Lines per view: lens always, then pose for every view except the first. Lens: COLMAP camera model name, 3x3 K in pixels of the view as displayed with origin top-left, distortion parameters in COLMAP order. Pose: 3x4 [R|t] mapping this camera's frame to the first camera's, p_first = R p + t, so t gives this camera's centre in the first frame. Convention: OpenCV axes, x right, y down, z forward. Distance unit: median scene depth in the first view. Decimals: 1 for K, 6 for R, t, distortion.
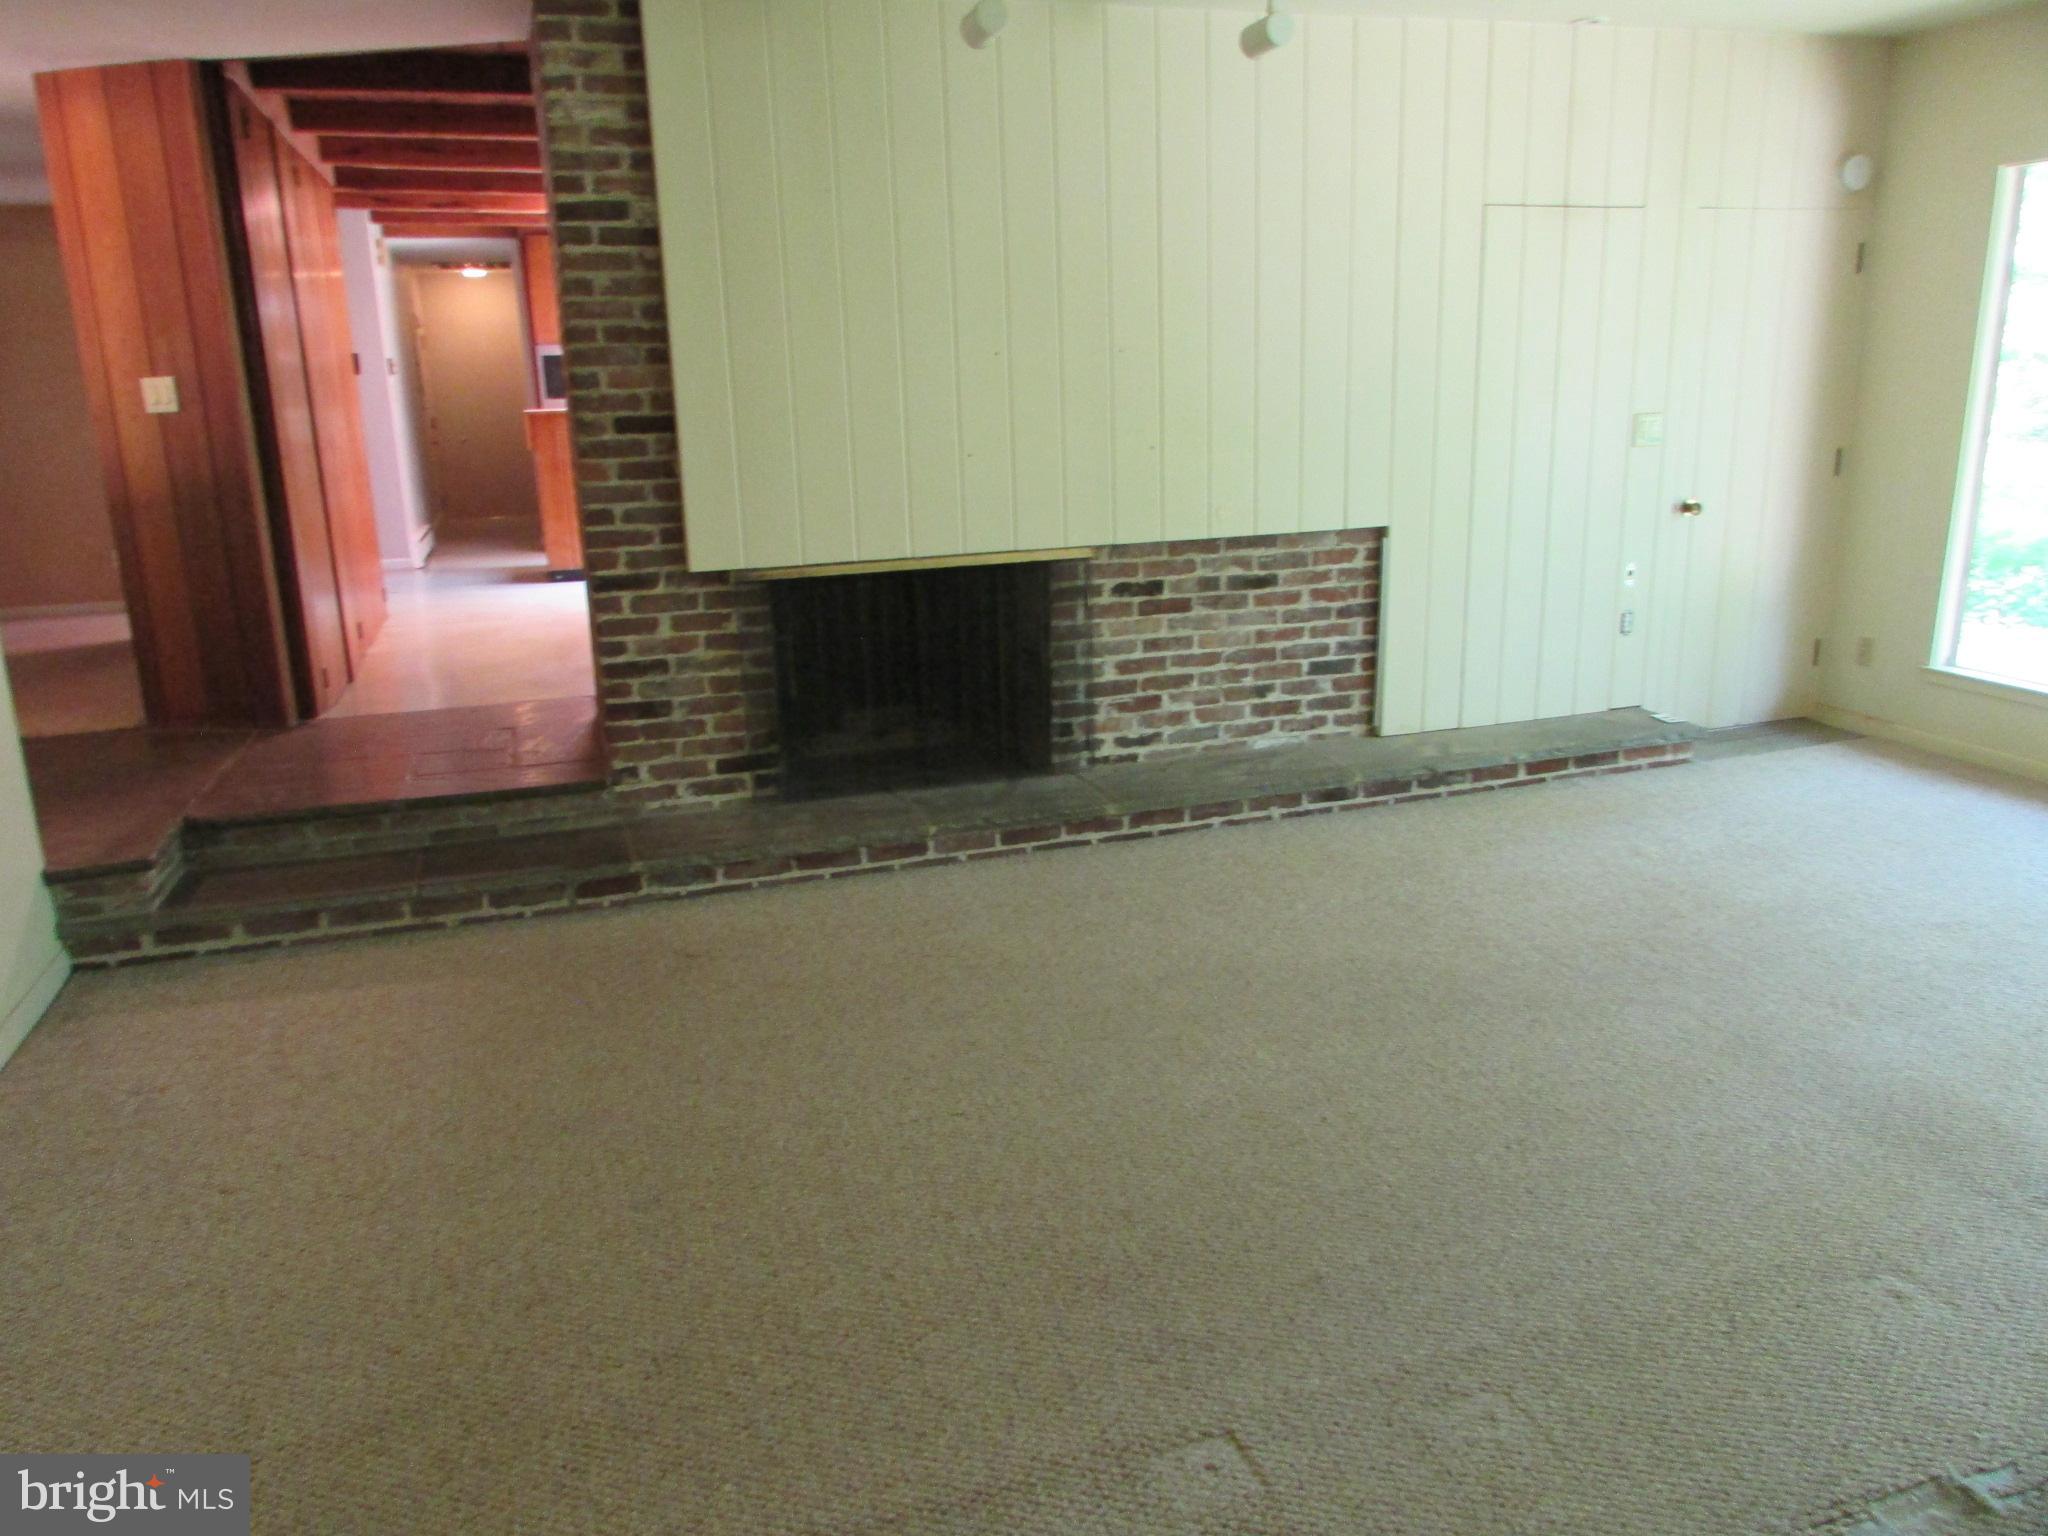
lens RADIAL K [[1463.4, 0, 1025.1], [0, 1463.4, 776.7], [0, 0, 1]] dist [-0.026155, 0.004131]
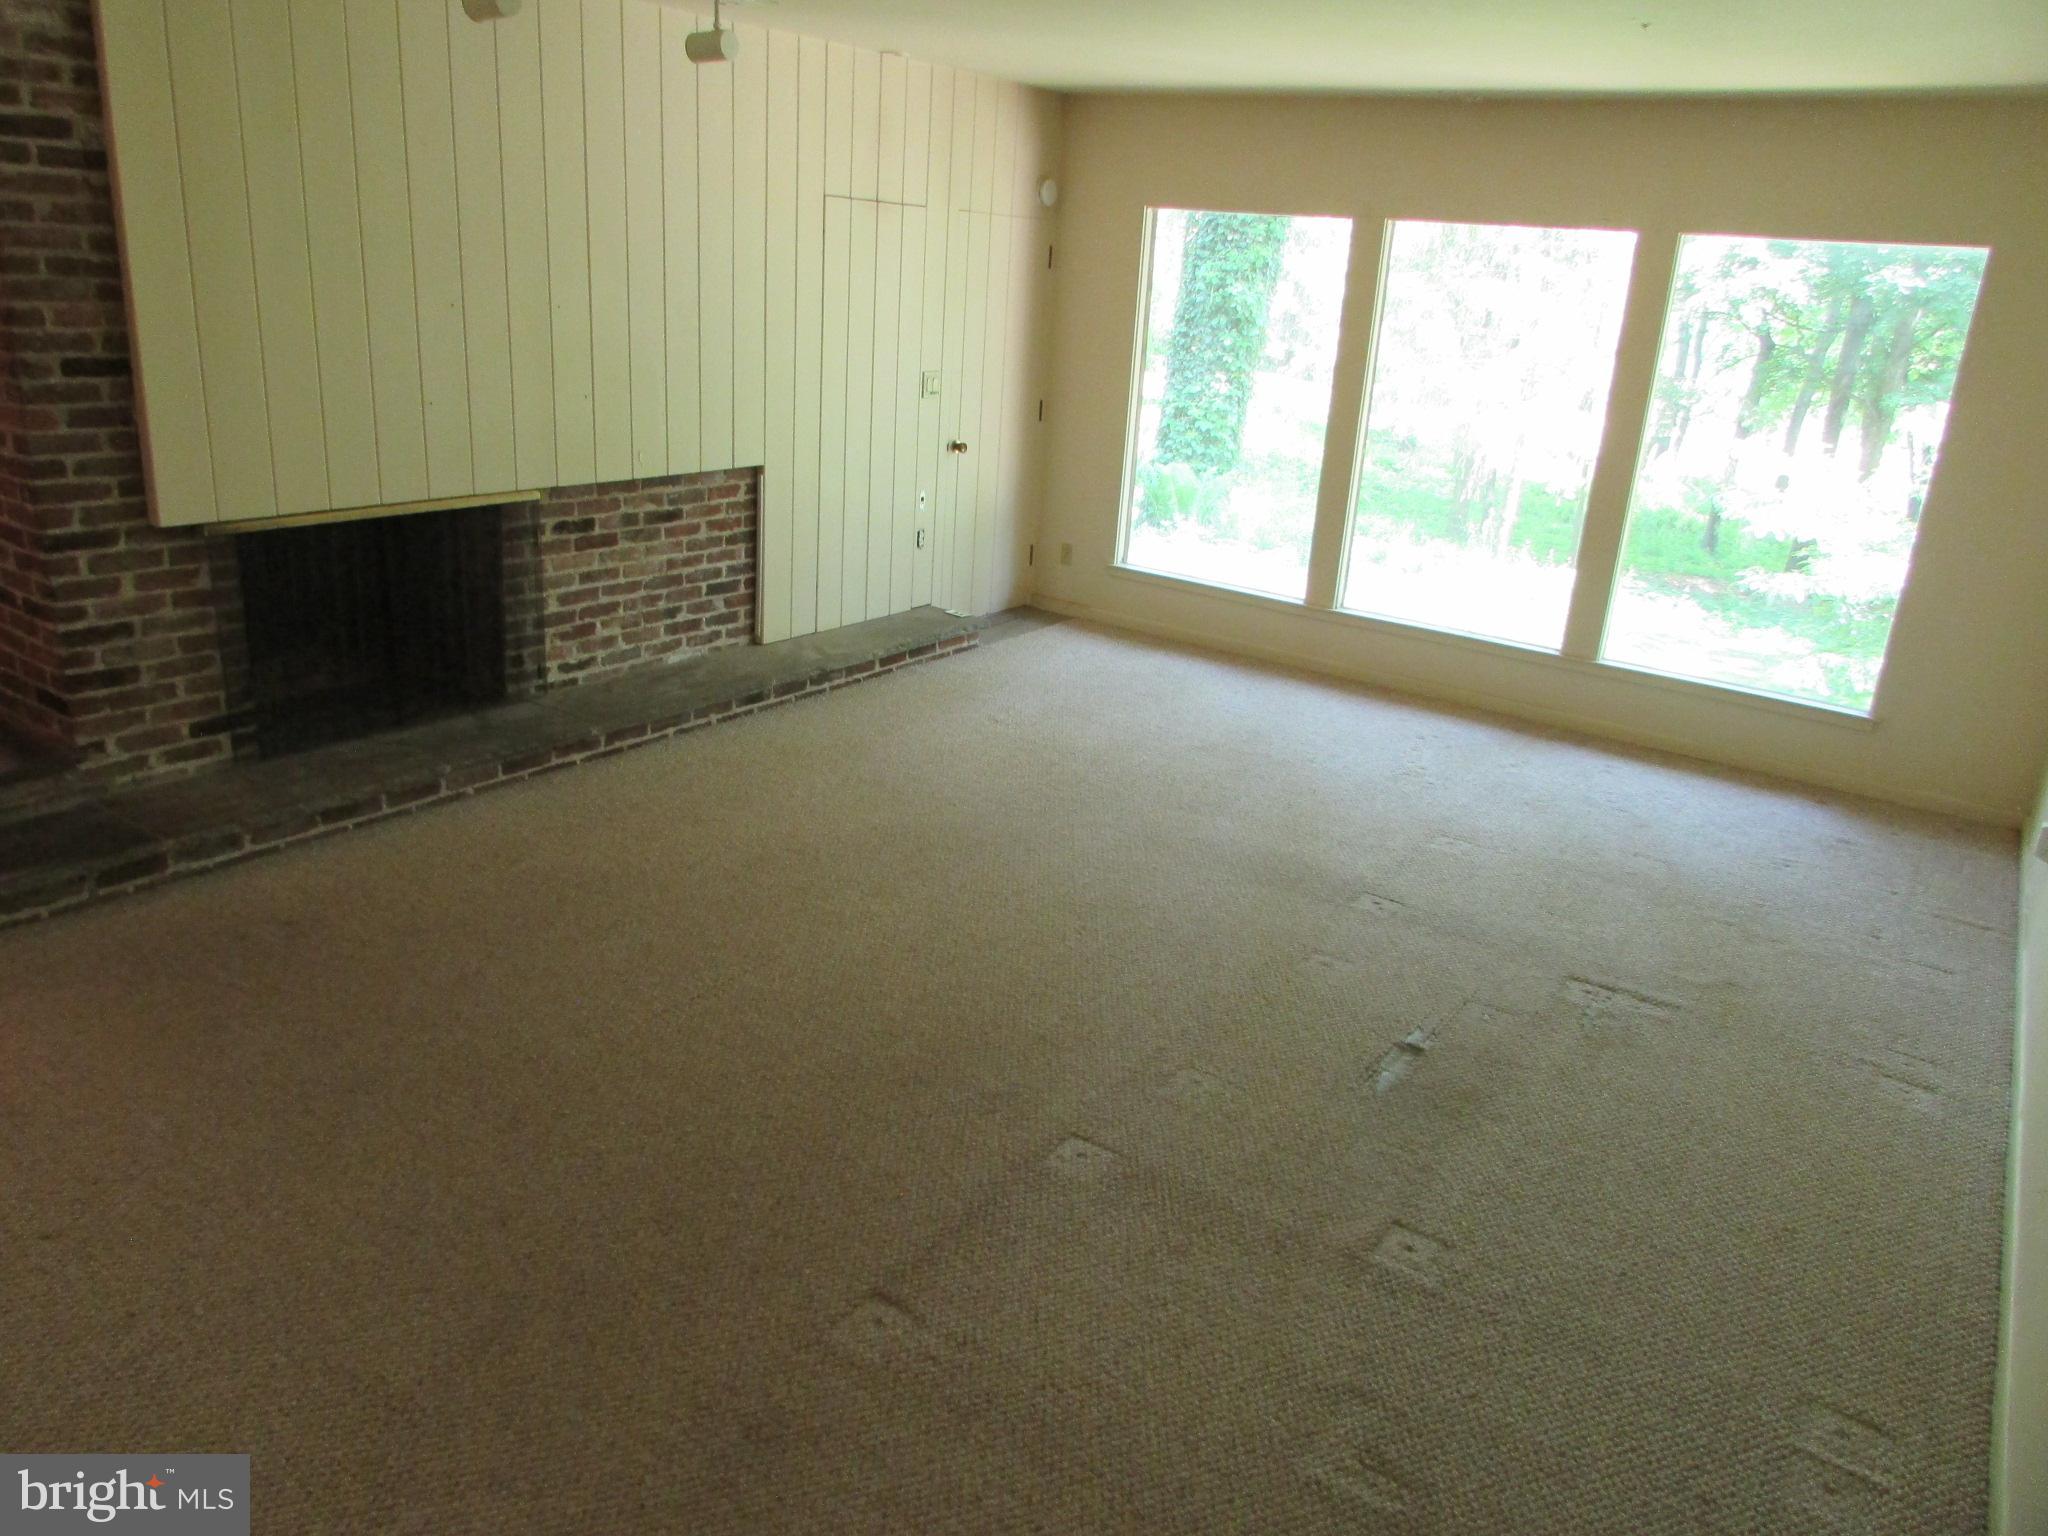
lens RADIAL K [[1463.4, 0, 1015.9], [0, 1463.4, 763.1], [0, 0, 1]] dist [-0.026155, 0.004131]
pose [[0.794338, -0.120631, 0.595378, -0.345576], [0.076396, 0.992141, 0.099096, -0.038217], [-0.602653, -0.033231, 0.797311, -0.071454]]
